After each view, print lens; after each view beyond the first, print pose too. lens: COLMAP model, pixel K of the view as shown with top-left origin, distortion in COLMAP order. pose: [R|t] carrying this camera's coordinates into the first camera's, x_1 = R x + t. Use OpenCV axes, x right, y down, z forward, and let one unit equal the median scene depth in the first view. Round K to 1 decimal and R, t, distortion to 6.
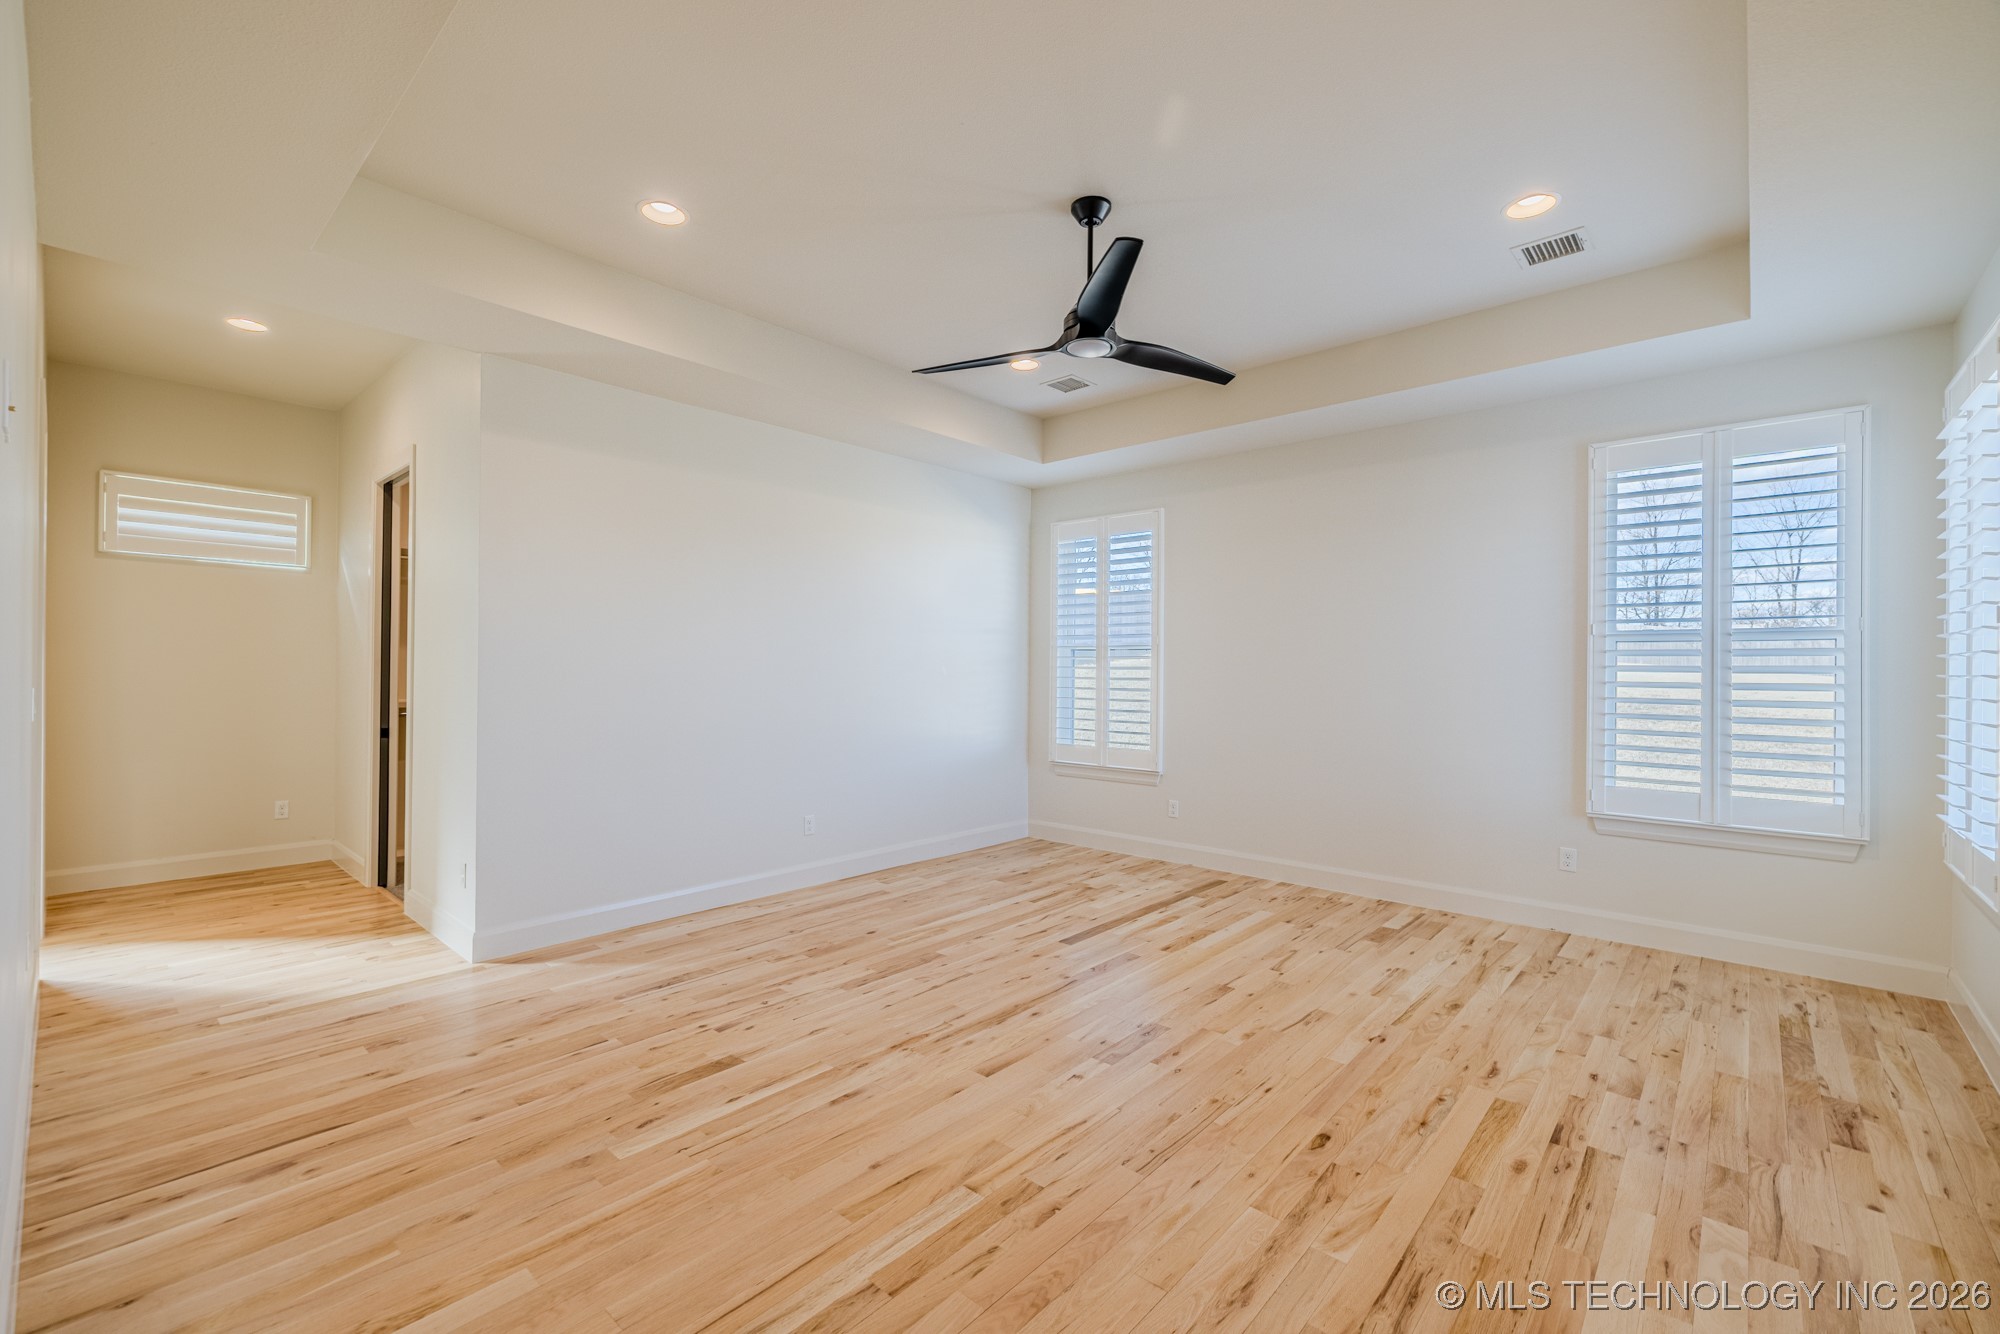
lens RADIAL K [[840.7, 0, 995.9], [0, 840.7, 661.8], [0, 0, 1]] dist [-0.000482, 0.000939]
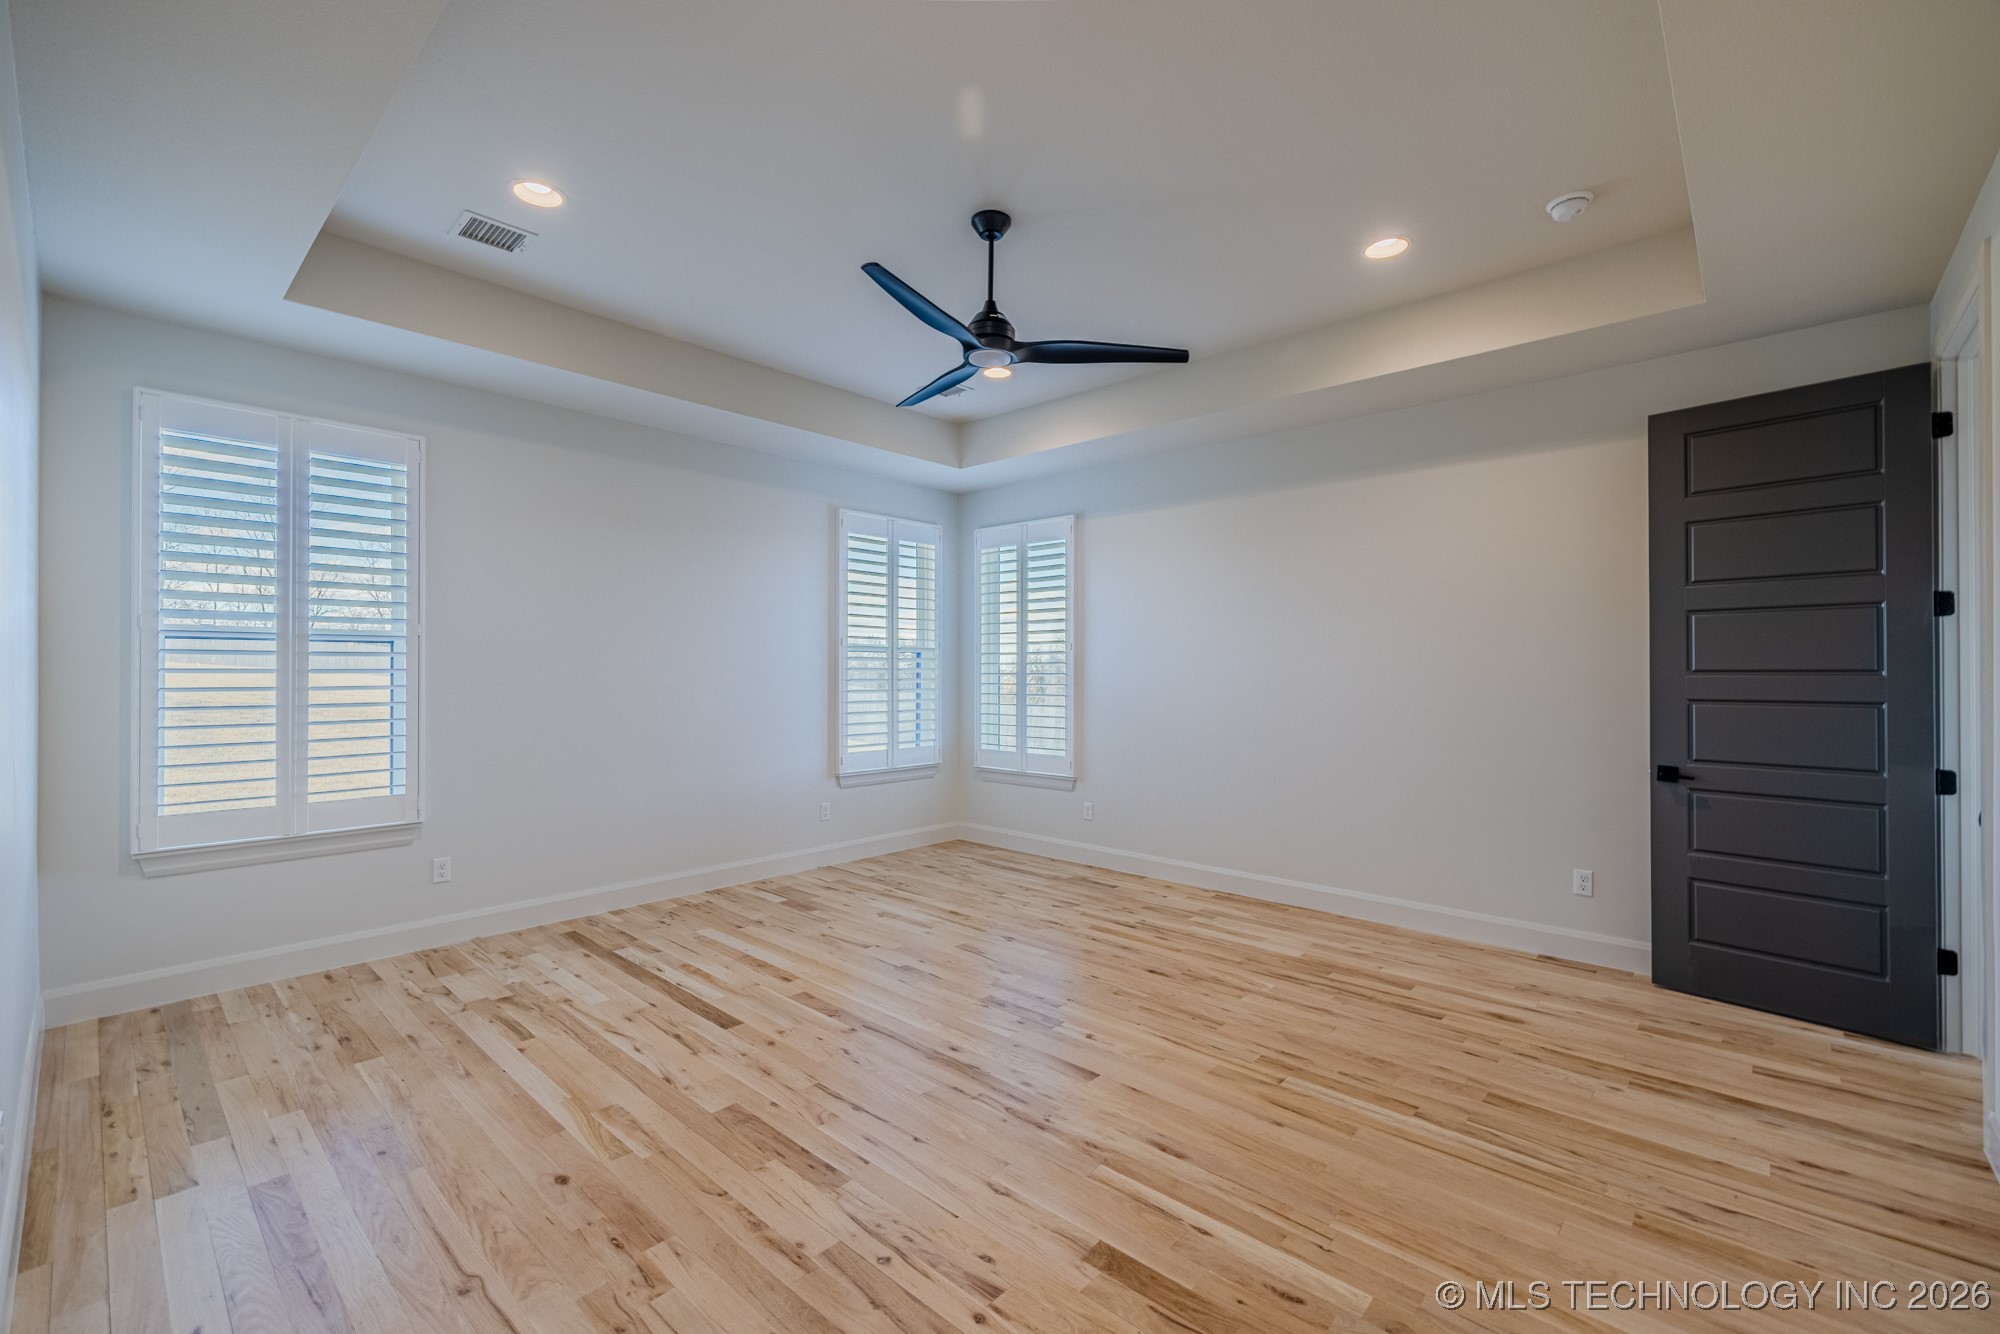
lens RADIAL K [[840.7, 0, 990.8], [0, 840.7, 667.5], [0, 0, 1]] dist [-0.000482, 0.000939]
pose [[0.013819, -0.002432, 0.999902, -0.910348], [-0.008872, 0.999957, 0.002555, -0.001960], [-0.999865, -0.008906, 0.013797, 0.990573]]
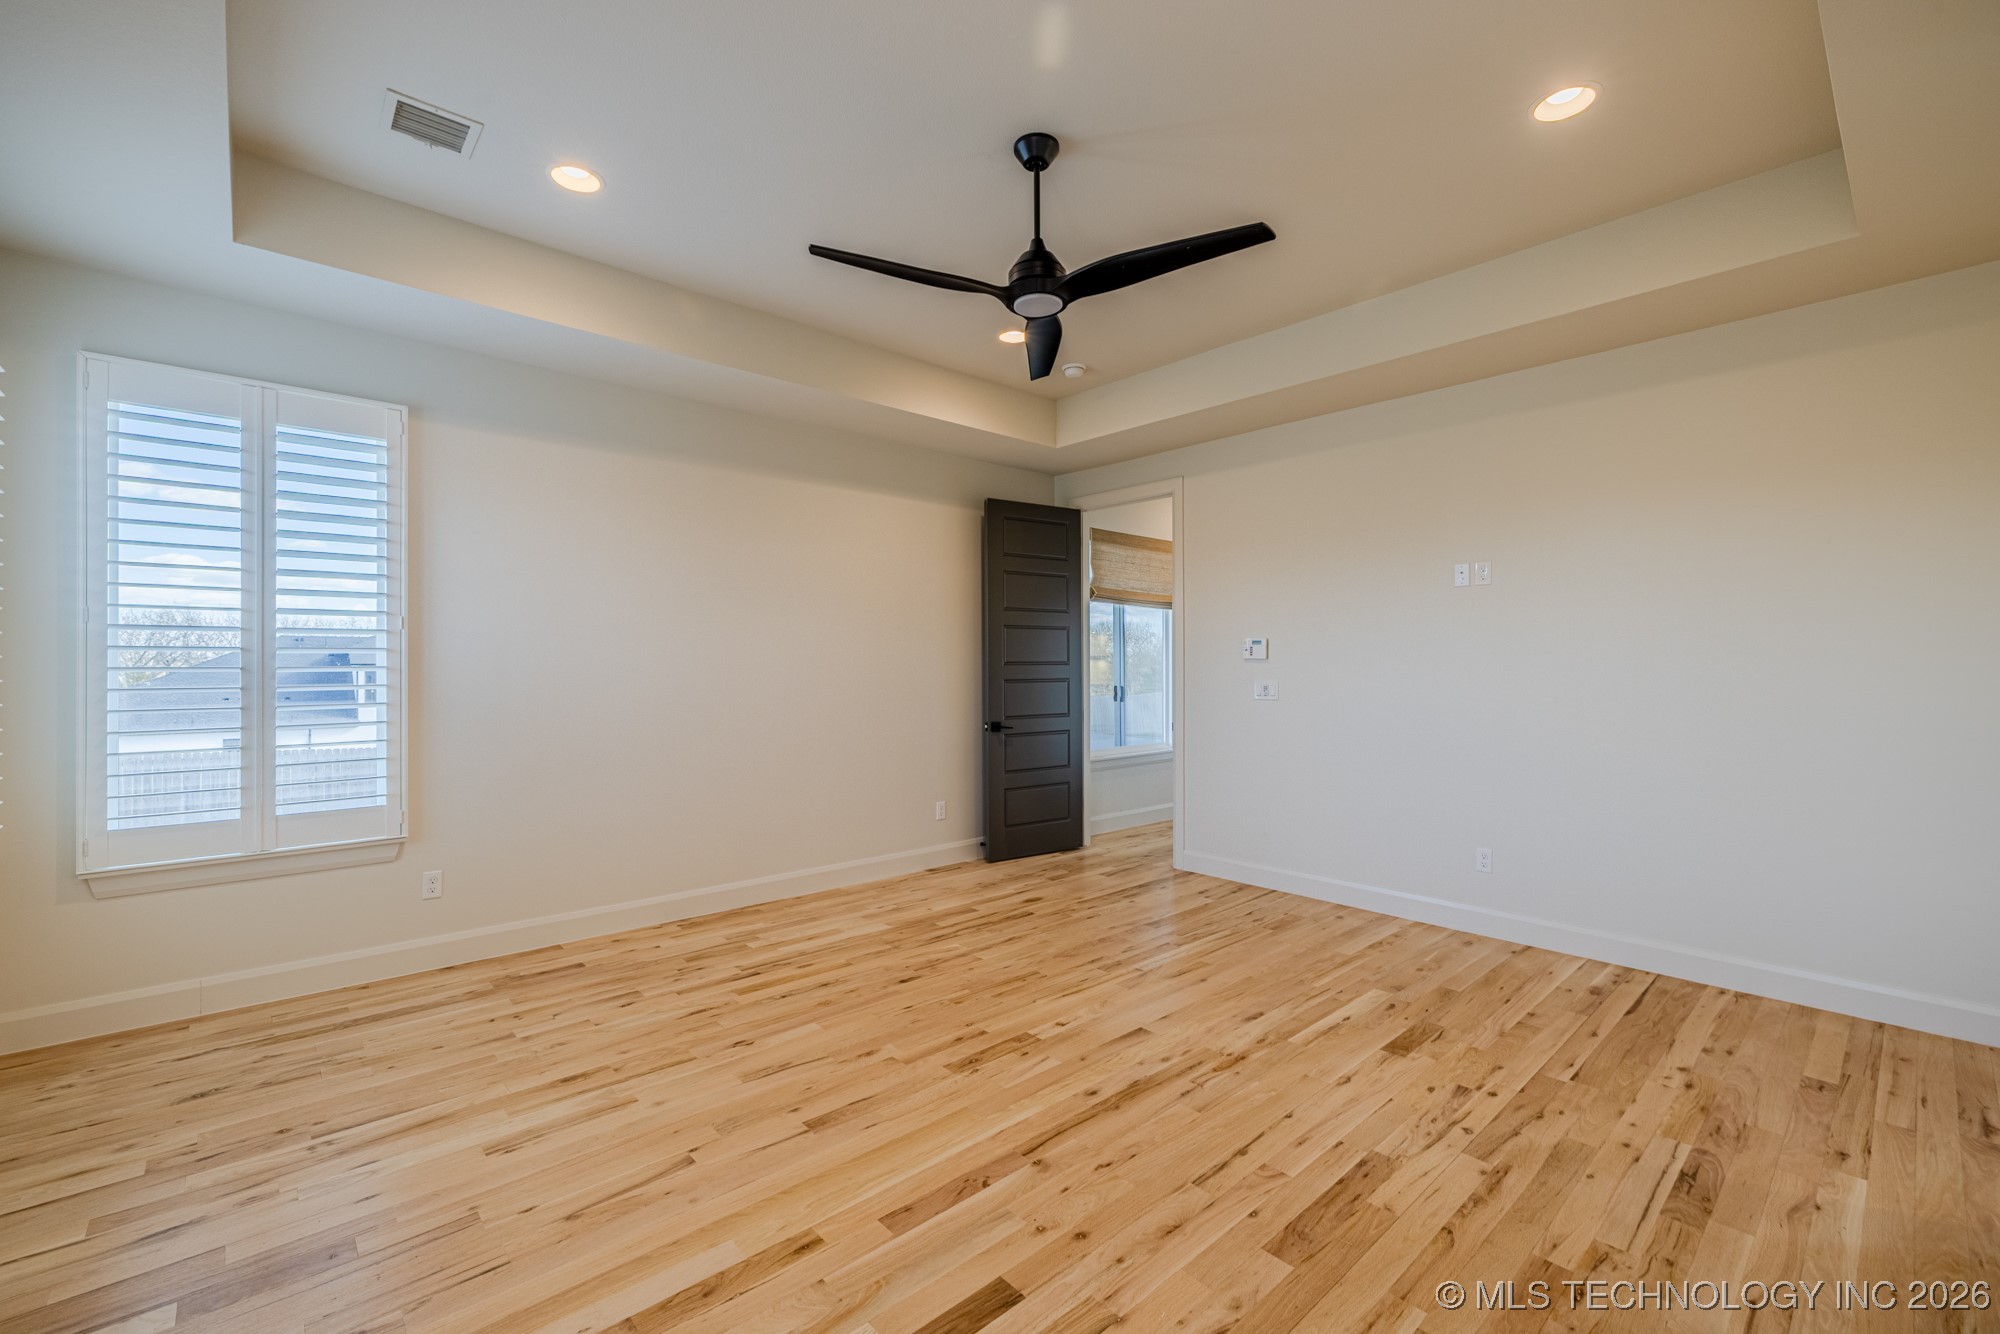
lens RADIAL K [[840.7, 0, 995.2], [0, 840.7, 669.5], [0, 0, 1]] dist [-0.000482, 0.000939]
pose [[-0.994489, -0.007621, 0.104566, 0.061493], [-0.007530, 0.999971, 0.001266, 0.010585], [-0.104572, 0.000472, -0.994517, 1.893437]]
